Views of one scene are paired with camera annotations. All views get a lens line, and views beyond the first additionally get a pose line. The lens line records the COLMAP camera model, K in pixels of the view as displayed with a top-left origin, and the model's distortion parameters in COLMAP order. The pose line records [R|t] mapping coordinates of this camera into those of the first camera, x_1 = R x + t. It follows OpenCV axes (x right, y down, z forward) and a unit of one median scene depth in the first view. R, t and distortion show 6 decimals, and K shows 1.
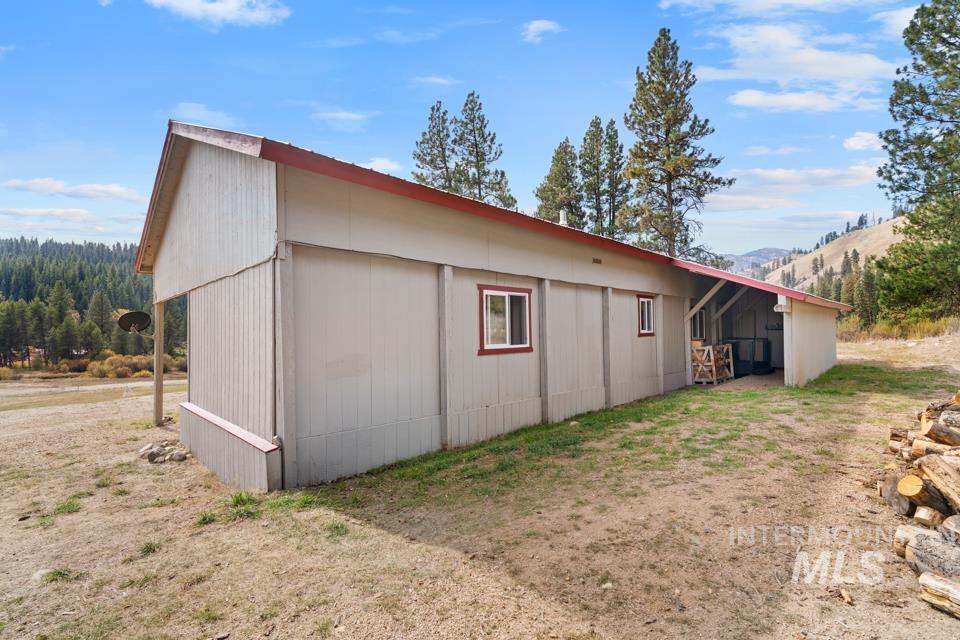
lens RADIAL K [[433.2, 0, 482.3], [0, 433.2, 329.7], [0, 0, 1]] dist [-0.002382, 0.000394]
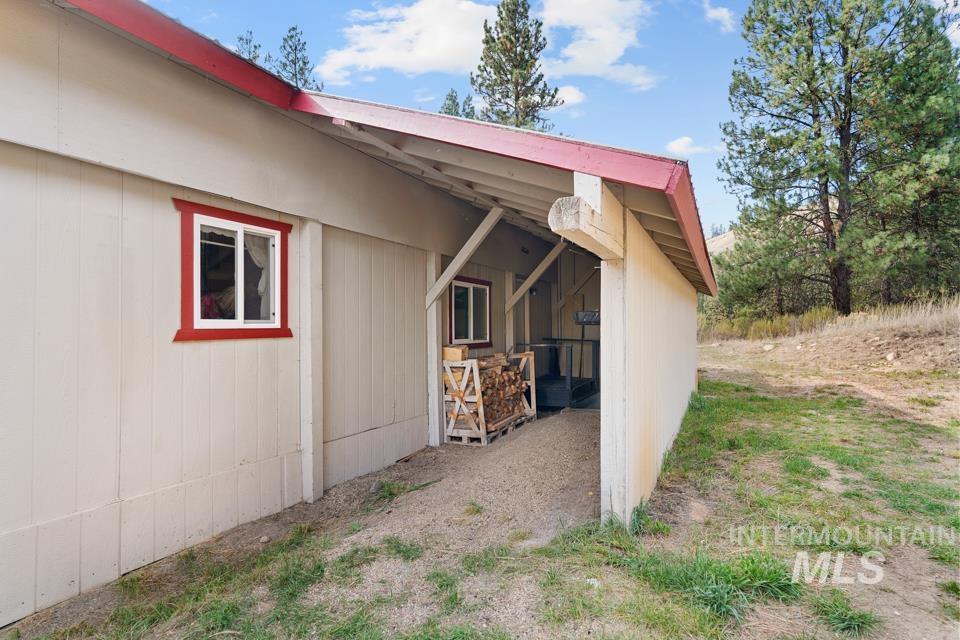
lens RADIAL K [[433.2, 0, 482.3], [0, 433.2, 329.7], [0, 0, 1]] dist [-0.002382, 0.000394]
pose [[0.962363, 0.008239, 0.271643, 0.162360], [-0.010241, 0.999930, 0.005953, 0.001665], [-0.271574, -0.008511, 0.962380, 0.222765]]
